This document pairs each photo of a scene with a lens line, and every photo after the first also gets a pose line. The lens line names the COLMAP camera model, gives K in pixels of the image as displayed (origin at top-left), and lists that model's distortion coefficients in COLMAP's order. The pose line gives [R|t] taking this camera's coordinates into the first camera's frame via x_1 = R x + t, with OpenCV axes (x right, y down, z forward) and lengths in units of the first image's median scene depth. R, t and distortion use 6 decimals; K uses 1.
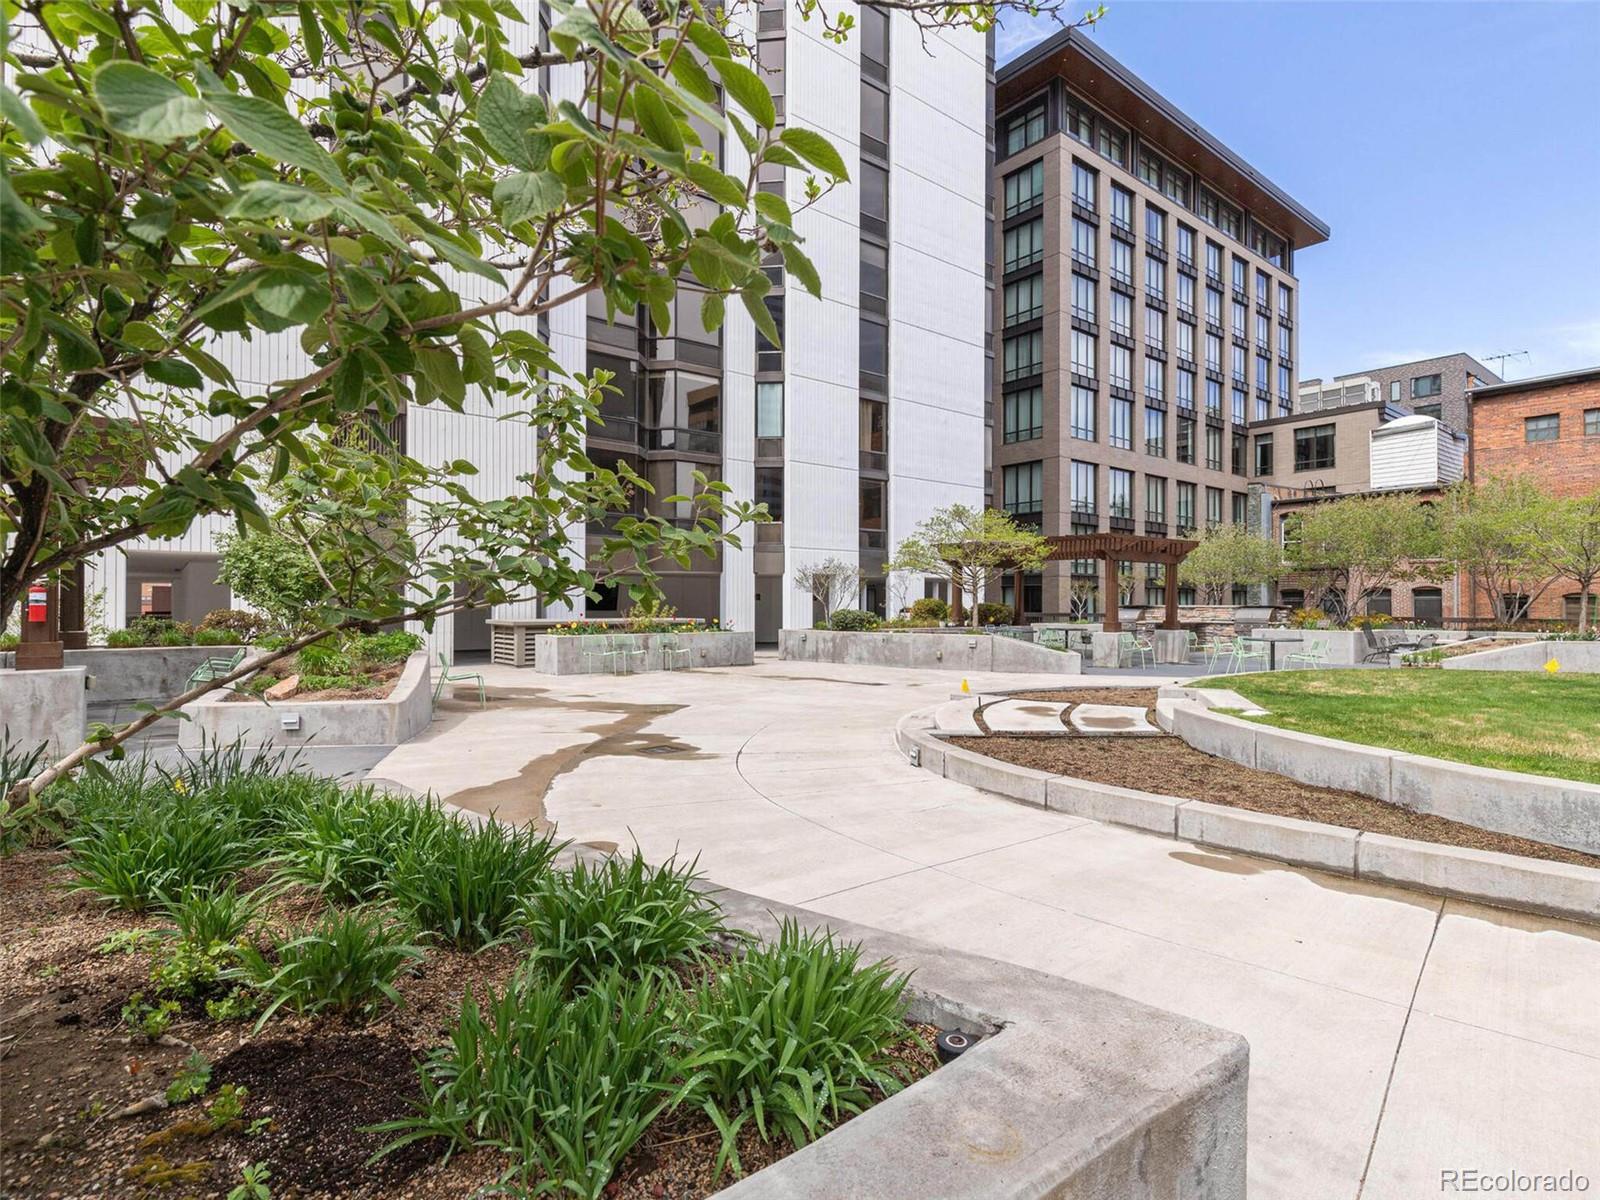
lens RADIAL K [[818.6, 0, 805.8], [0, 818.6, 604.1], [0, 0, 1]] dist [0.003270, 0.000488]
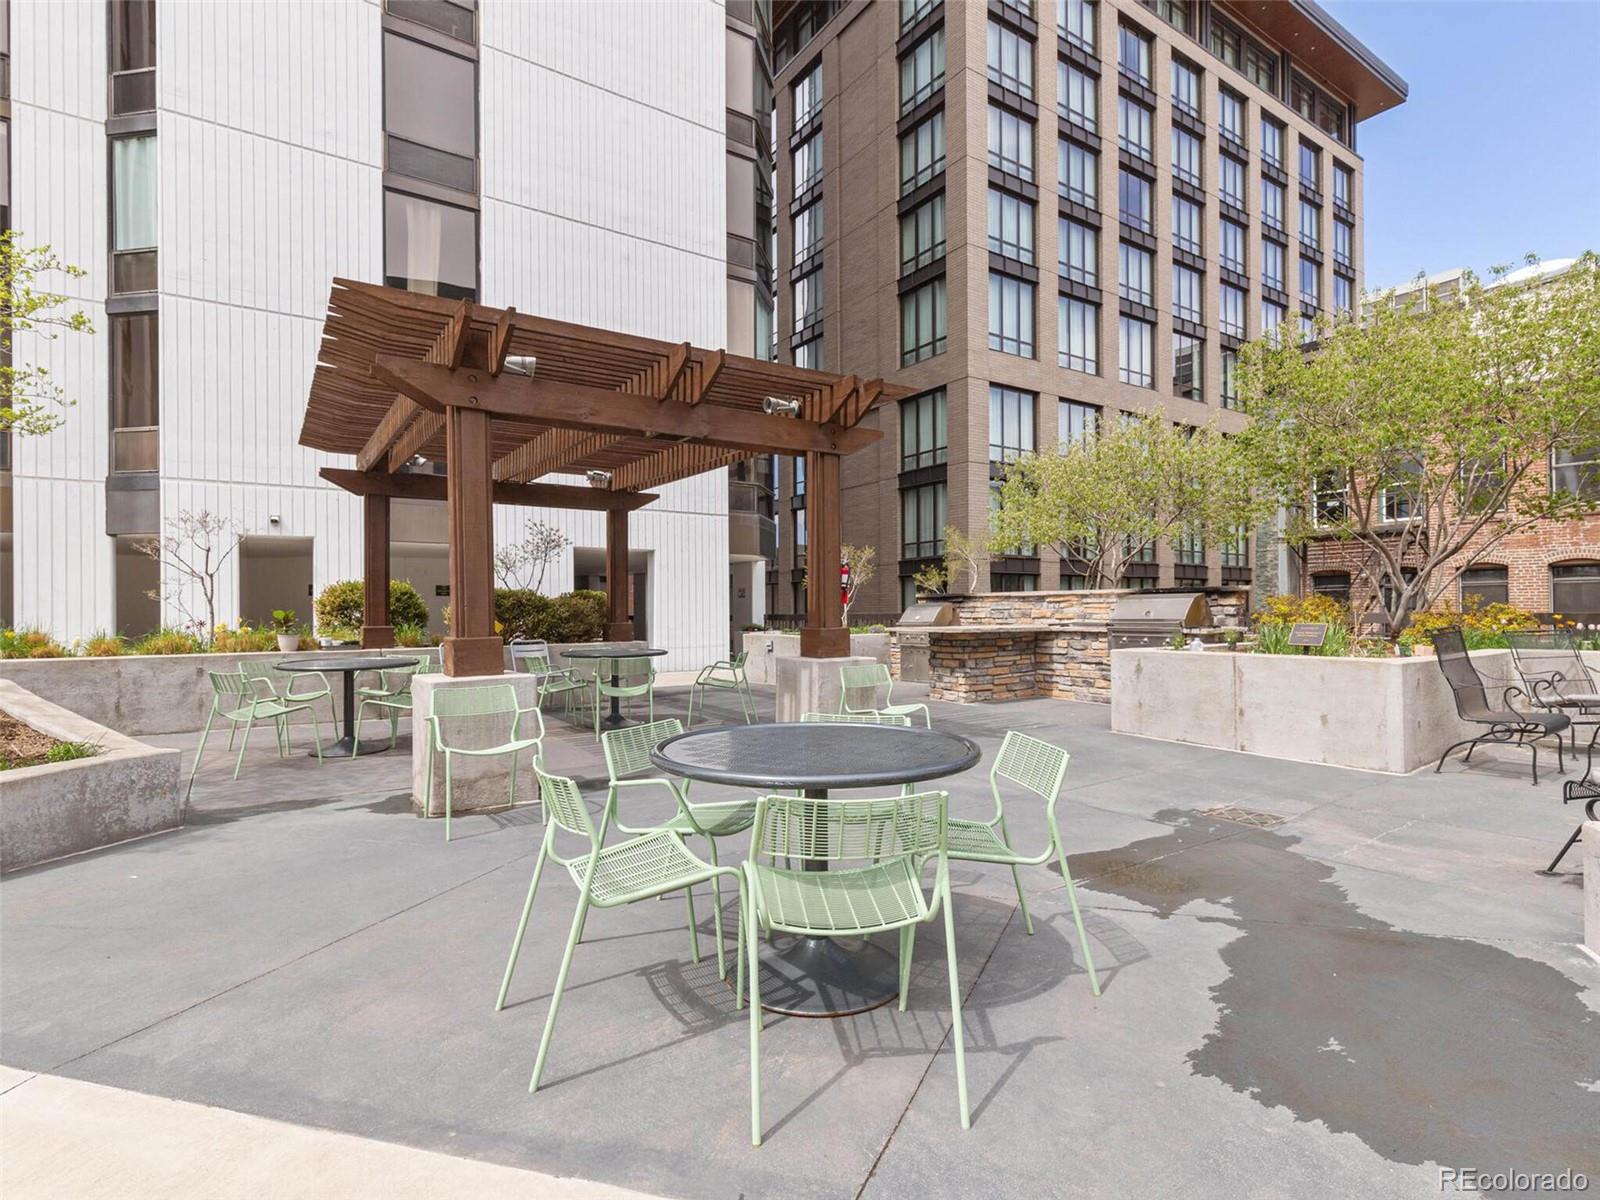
lens RADIAL K [[805.1, 0, 817.2], [0, 805.1, 610.7], [0, 0, 1]] dist [0.005318, 0.001518]
pose [[0.996973, -0.009658, -0.077152, 0.226383], [0.009798, 0.999951, 0.001441, 0.005987], [0.077134, -0.002193, 0.997018, 0.326959]]
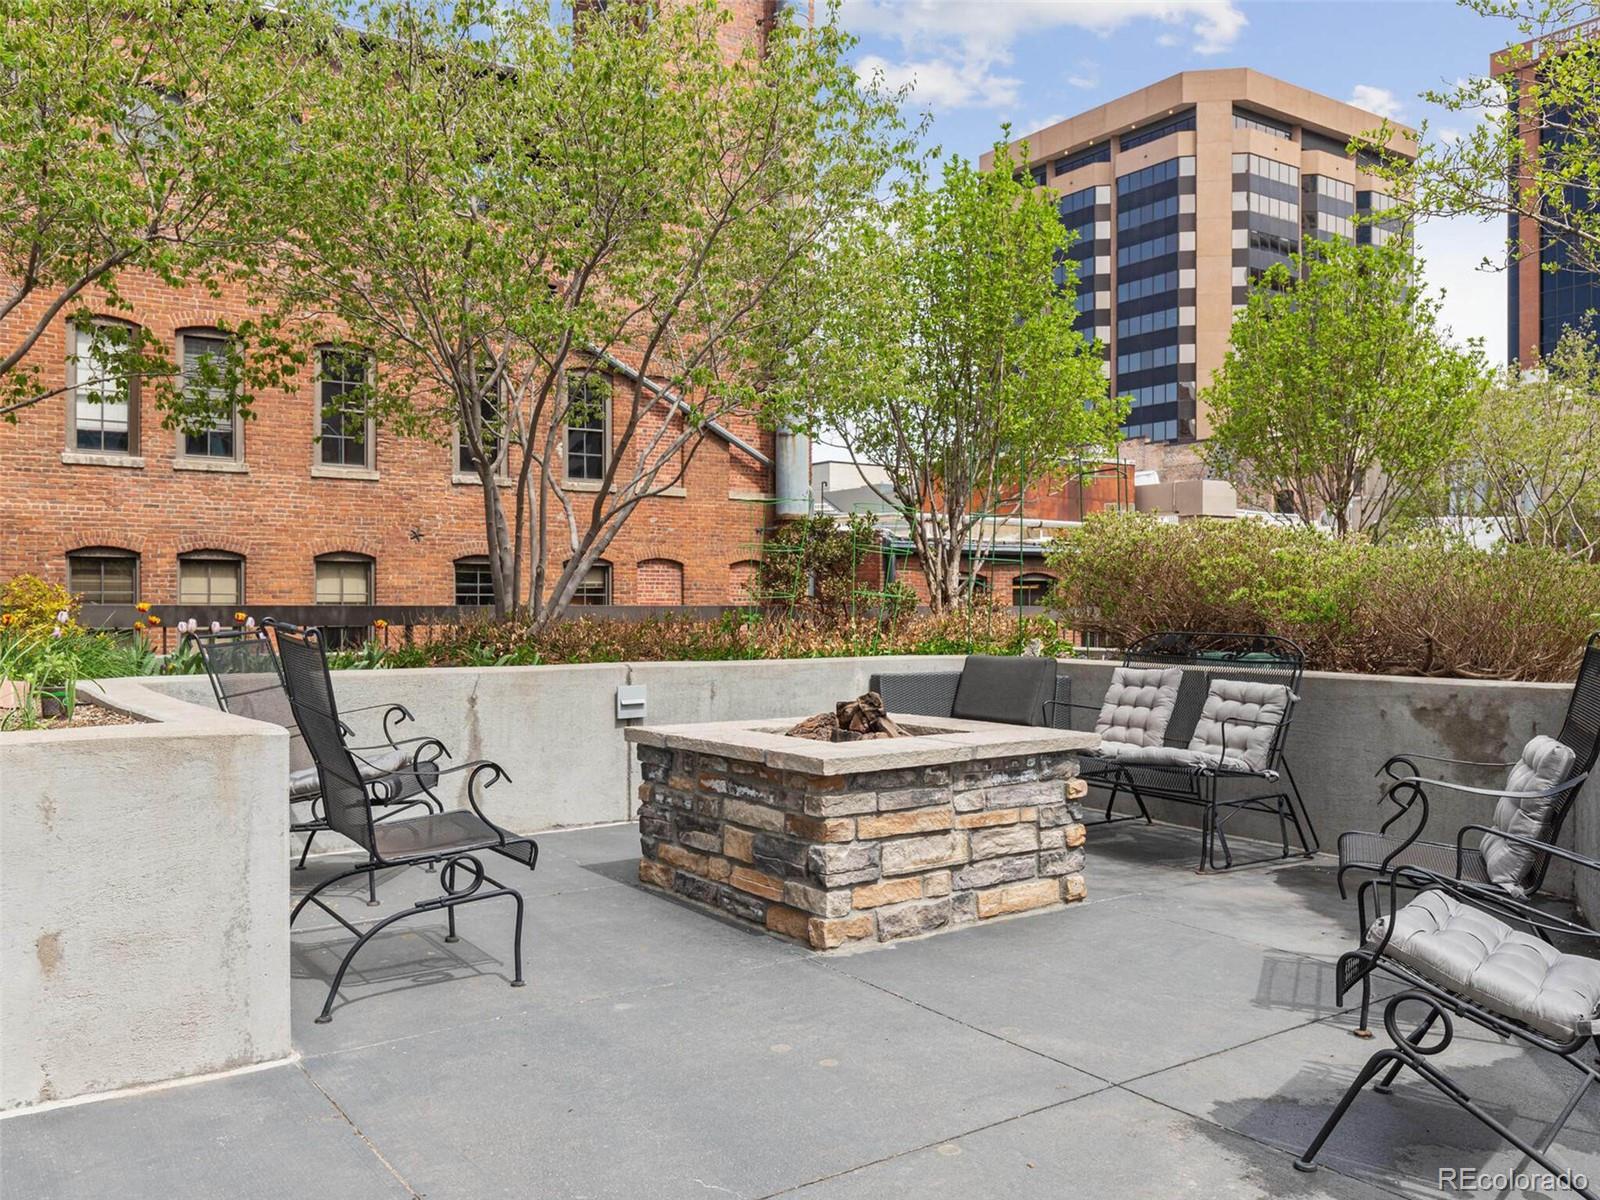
lens RADIAL K [[1289.8, 0, 800.0], [0, 1289.8, 600.0], [0, 0, 1]] dist [0.013597, 0.003315]
pose [[0.070364, 0.001822, 0.997520, 0.241234], [0.000764, 0.999998, -0.001880, 0.008519], [-0.997521, 0.000895, 0.070362, 0.434215]]
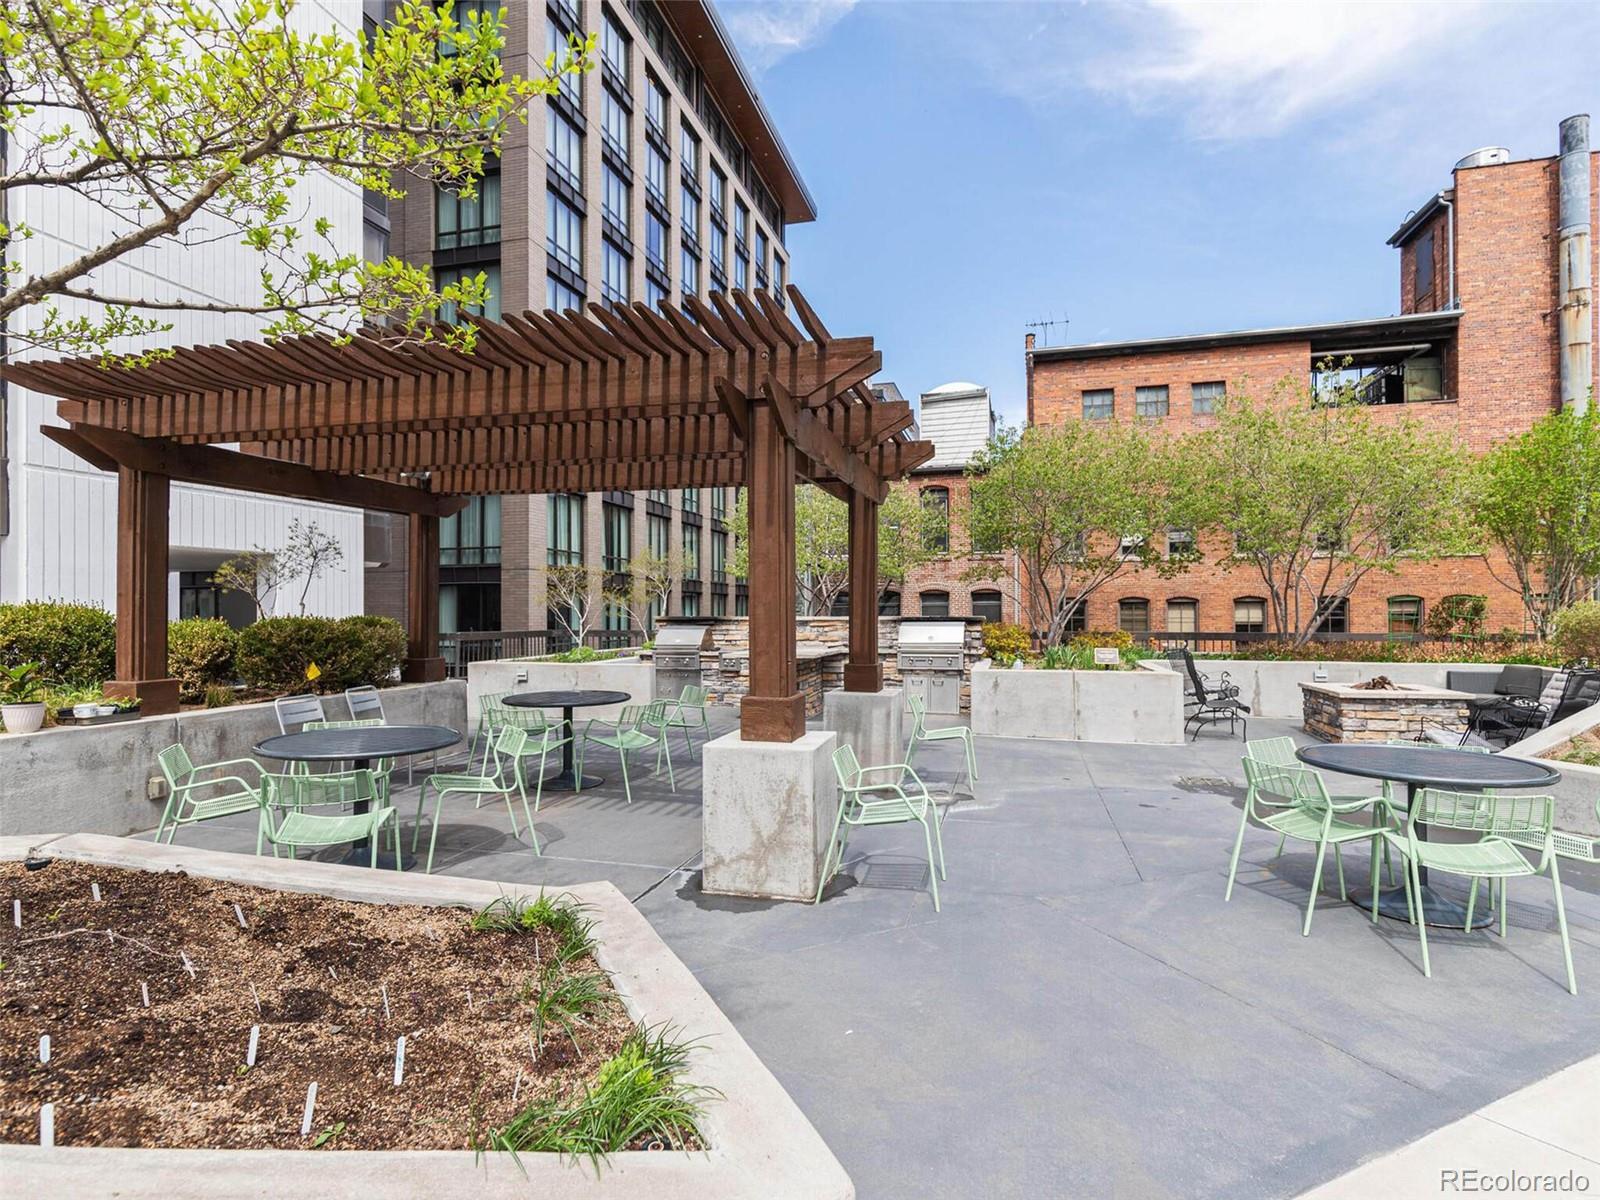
lens RADIAL K [[818.6, 0, 805.8], [0, 818.6, 604.1], [0, 0, 1]] dist [0.003270, 0.000488]
pose [[0.806339, -0.000187, 0.591453, 0.104837], [0.004854, 0.999968, -0.006302, -0.001770], [-0.591433, 0.007953, 0.806315, 0.353053]]
